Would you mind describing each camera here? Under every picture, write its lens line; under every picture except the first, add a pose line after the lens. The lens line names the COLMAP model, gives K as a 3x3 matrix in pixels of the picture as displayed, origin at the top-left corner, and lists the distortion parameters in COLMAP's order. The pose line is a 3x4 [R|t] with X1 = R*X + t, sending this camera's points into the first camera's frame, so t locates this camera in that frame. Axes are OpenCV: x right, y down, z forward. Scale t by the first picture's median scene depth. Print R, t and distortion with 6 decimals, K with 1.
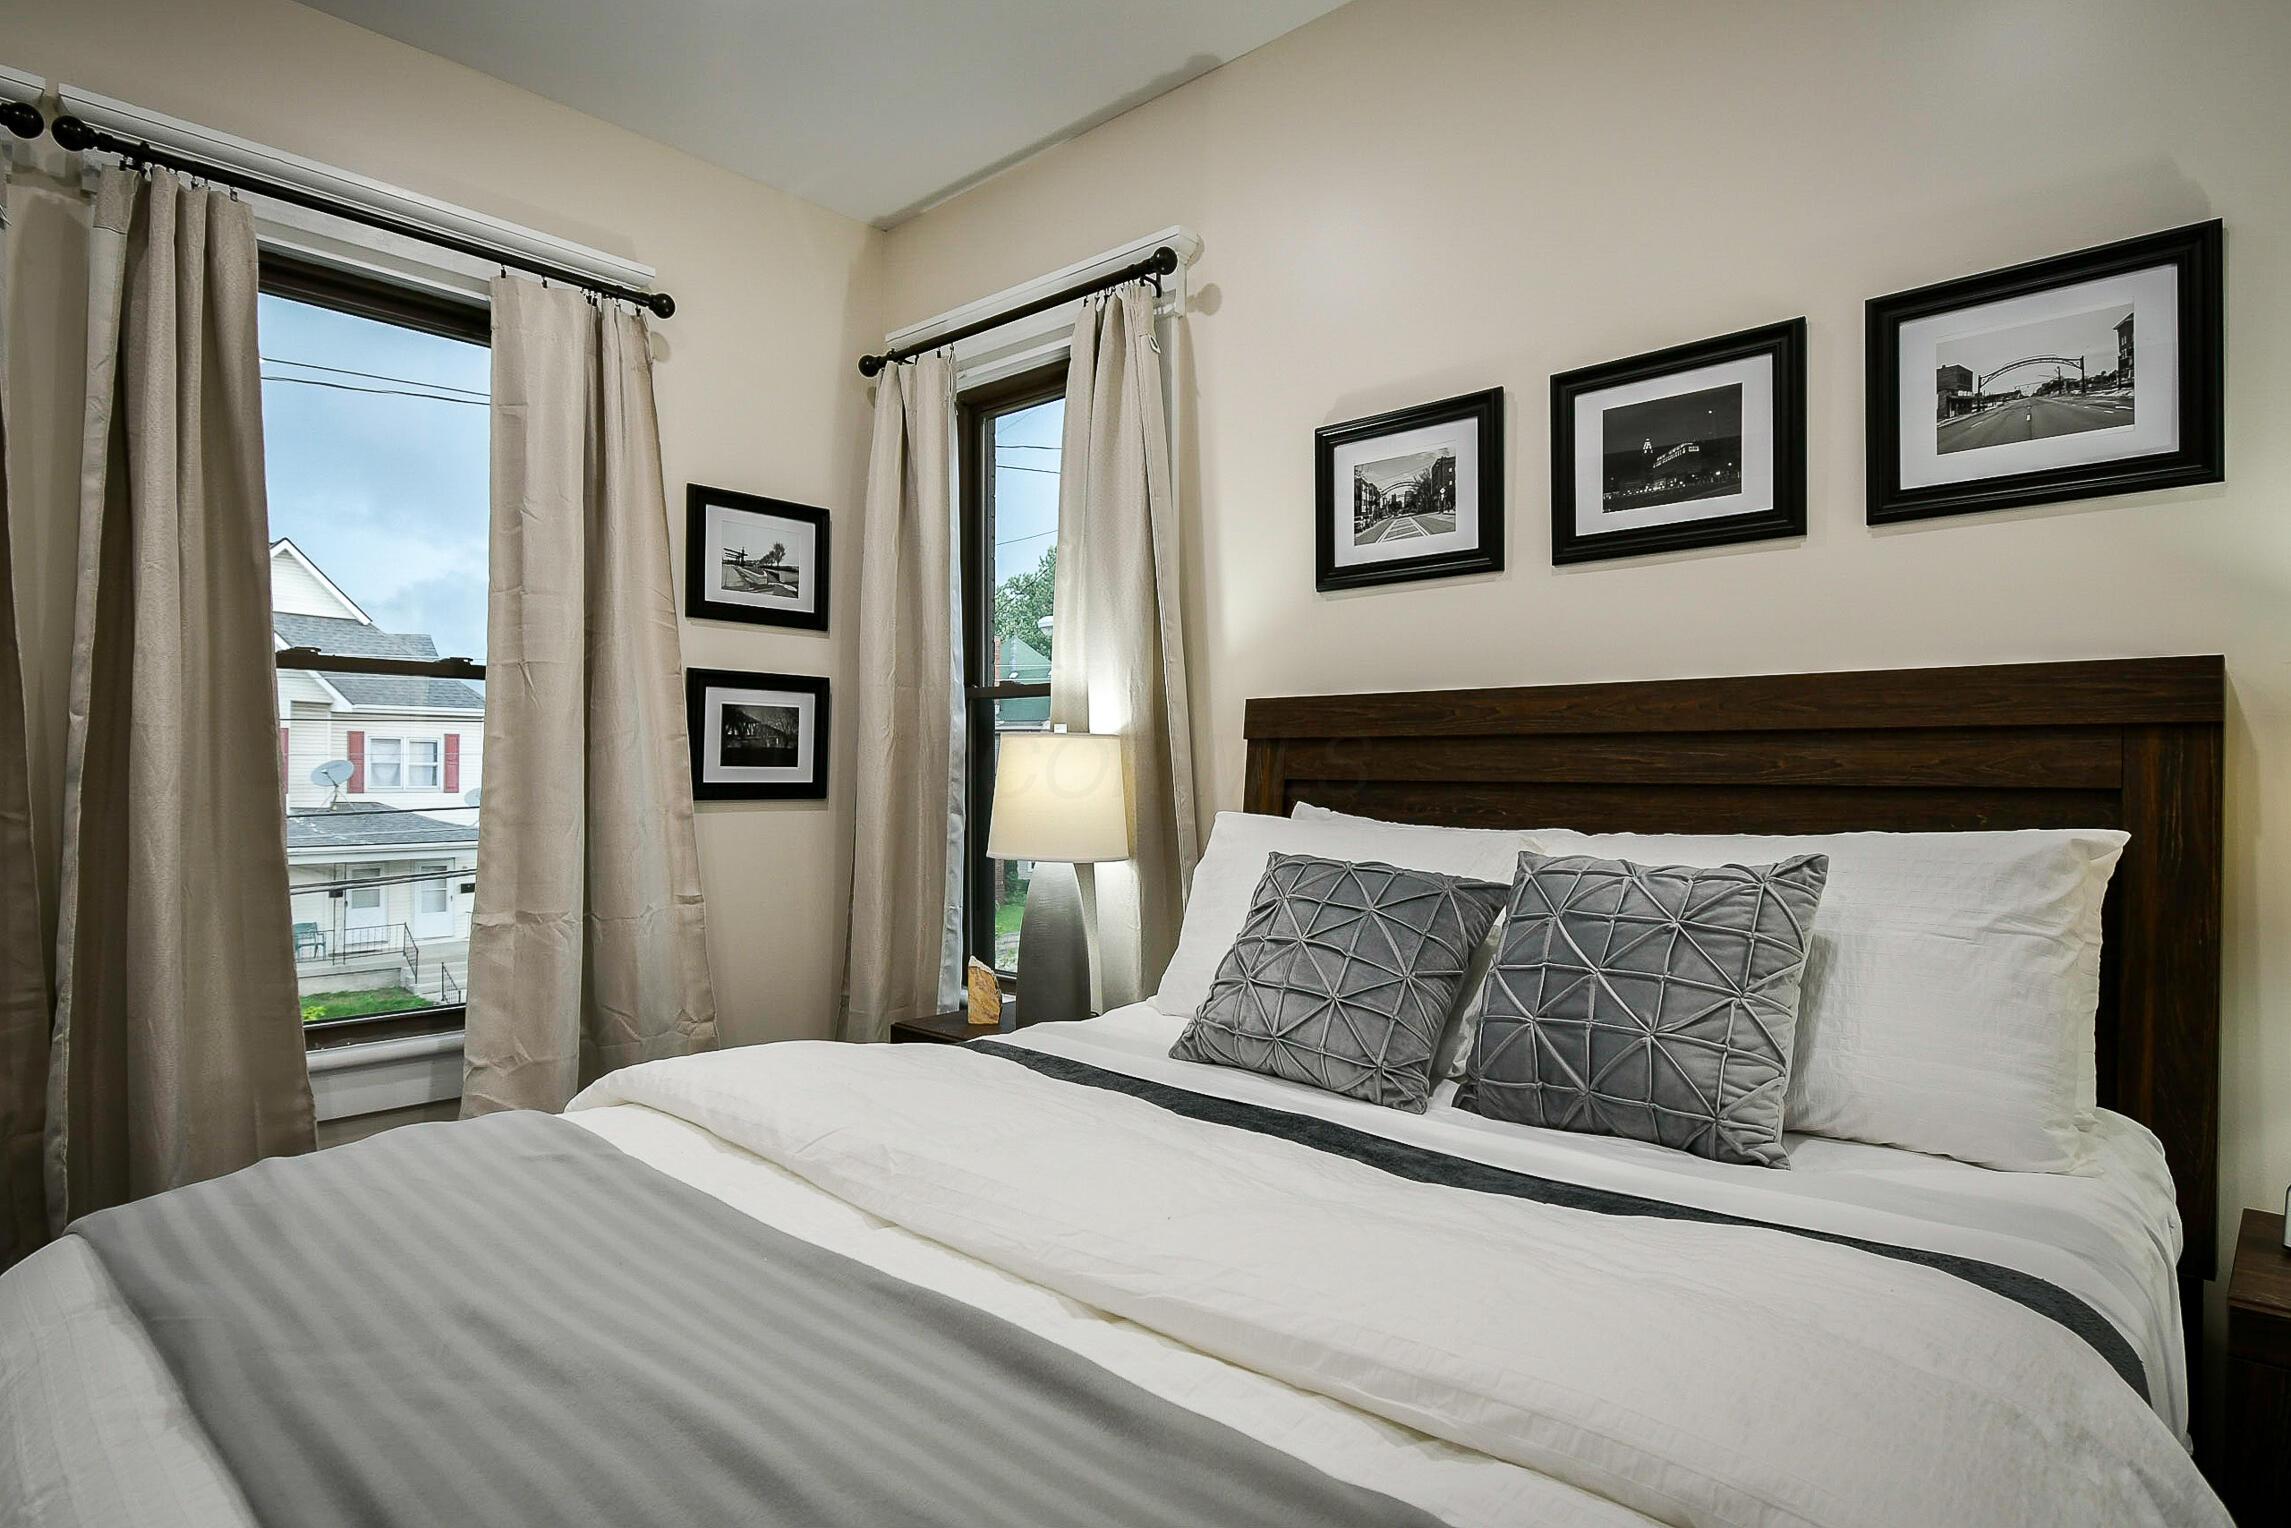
lens RADIAL K [[1247.7, 0, 1154.5], [0, 1247.7, 767.1], [0, 0, 1]] dist [0.022719, -0.017258]
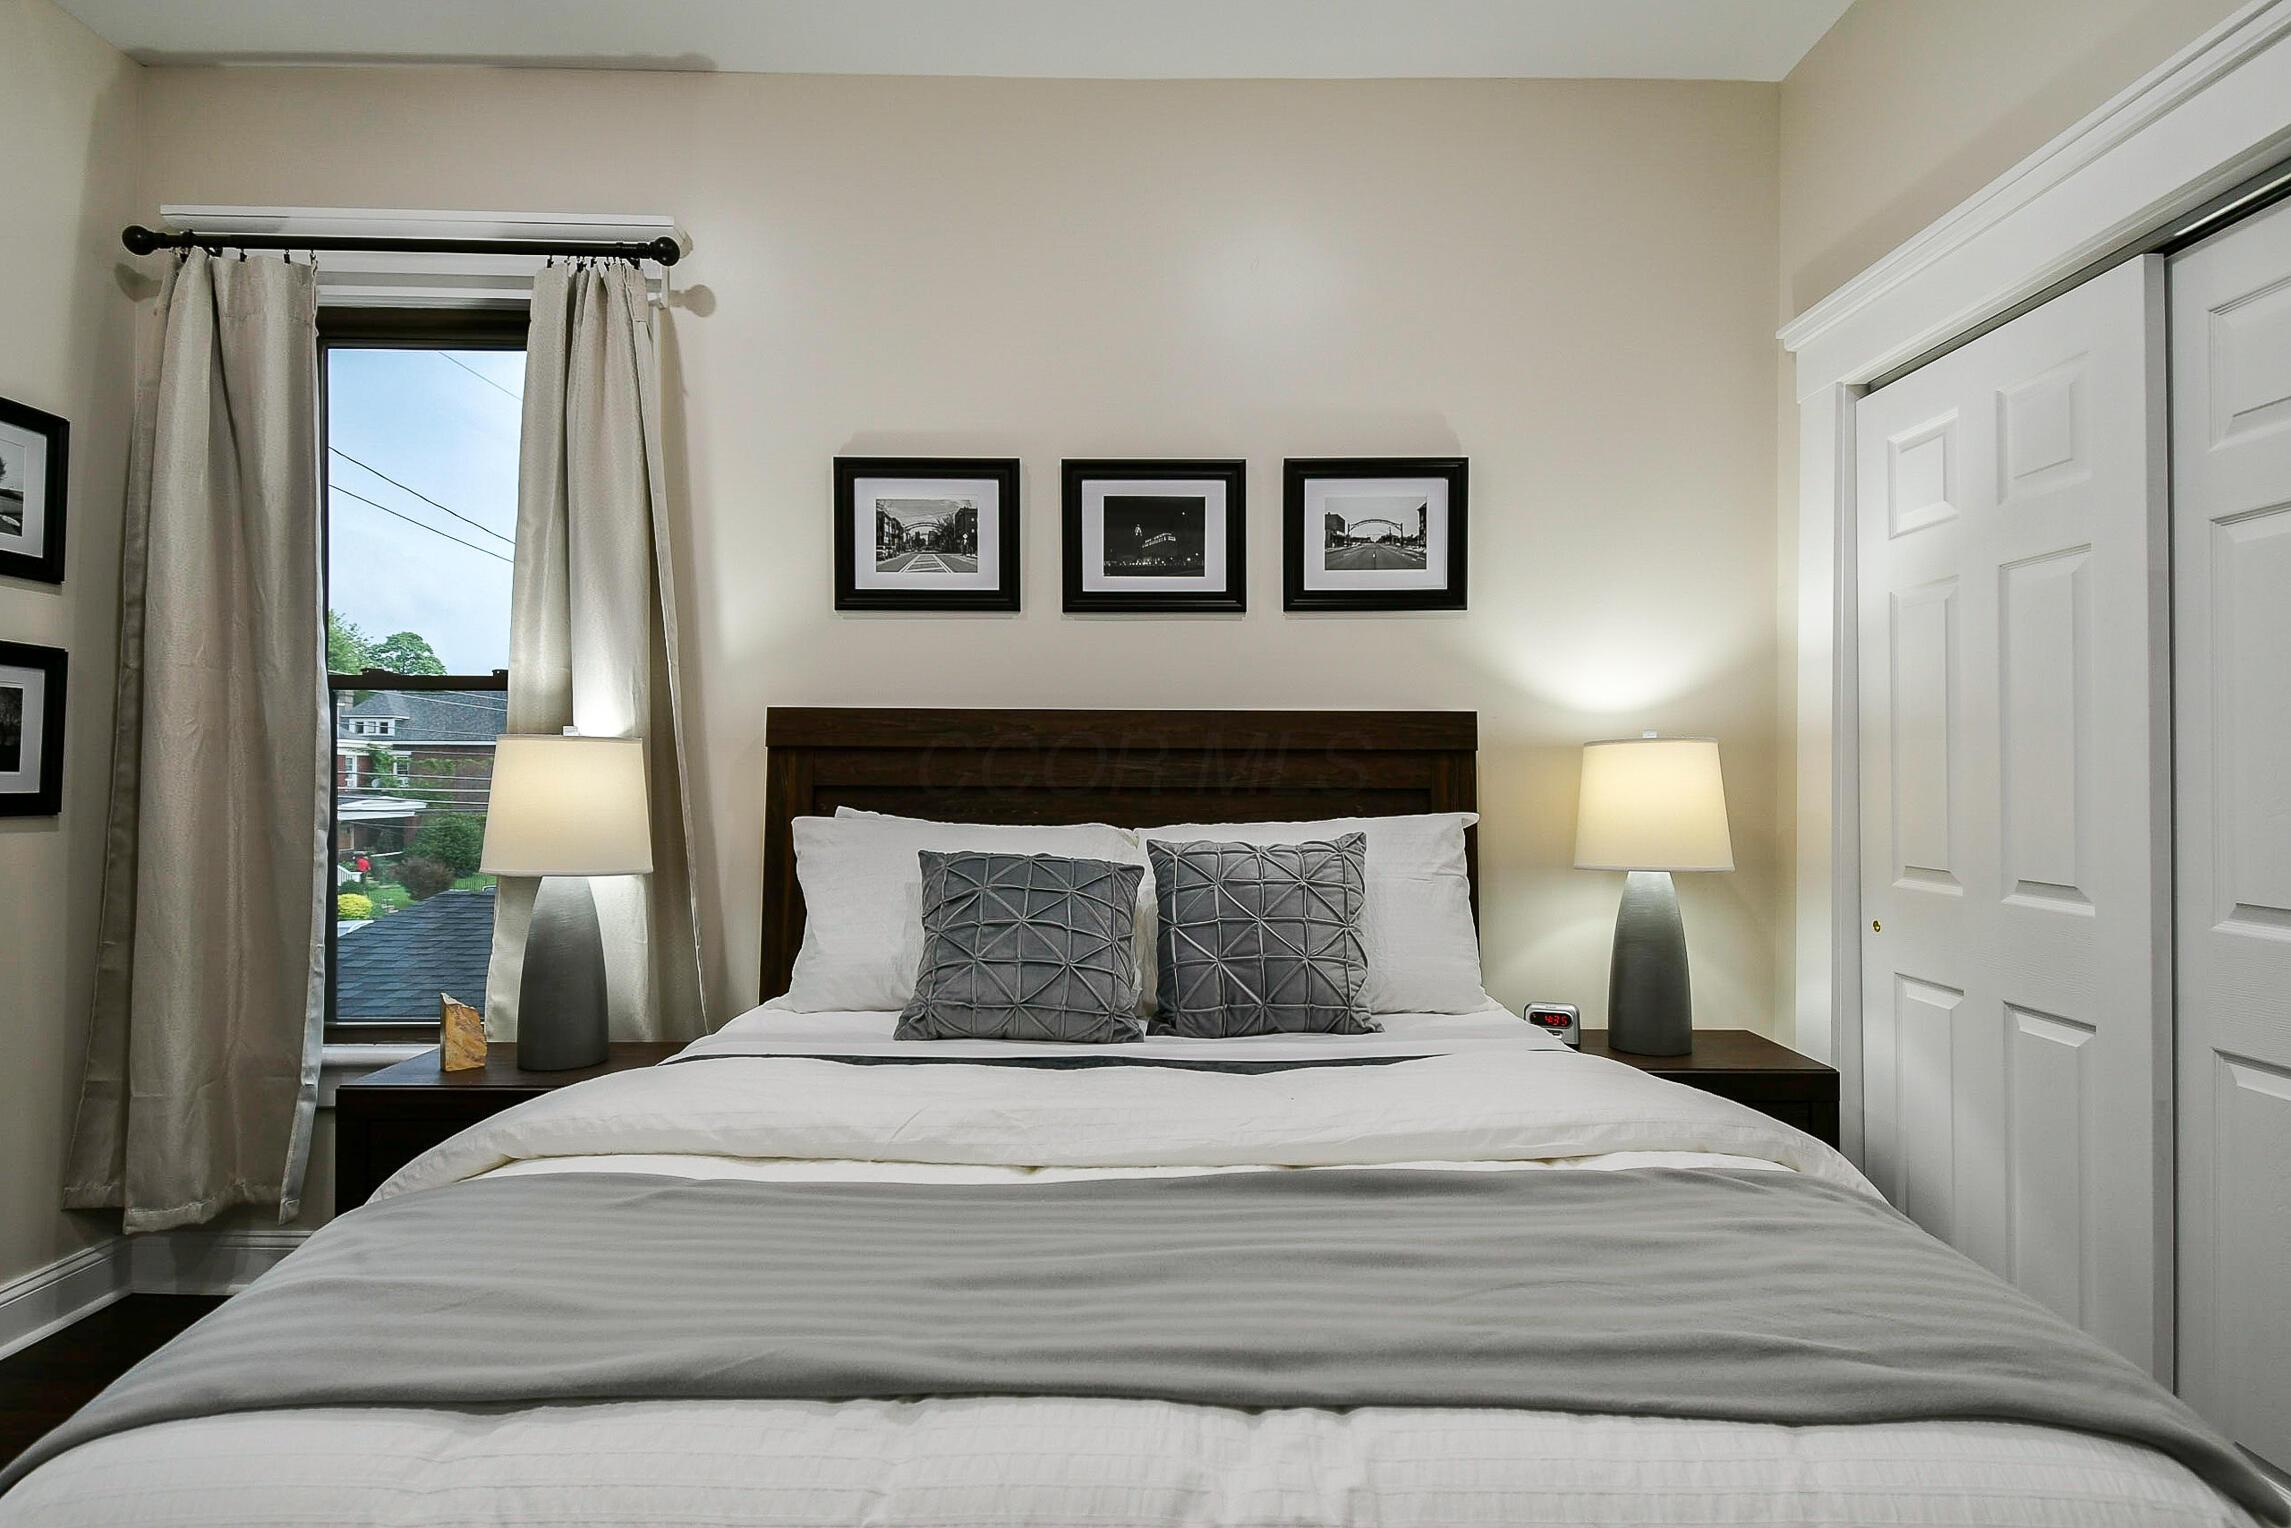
lens RADIAL K [[1247.7, 0, 1165.1], [0, 1247.7, 767.5], [0, 0, 1]] dist [0.022719, -0.017258]
pose [[0.717283, 0.005740, 0.696758, -0.478712], [-0.002914, 0.999982, -0.005237, -0.000970], [-0.696776, 0.001726, 0.717287, 0.042281]]
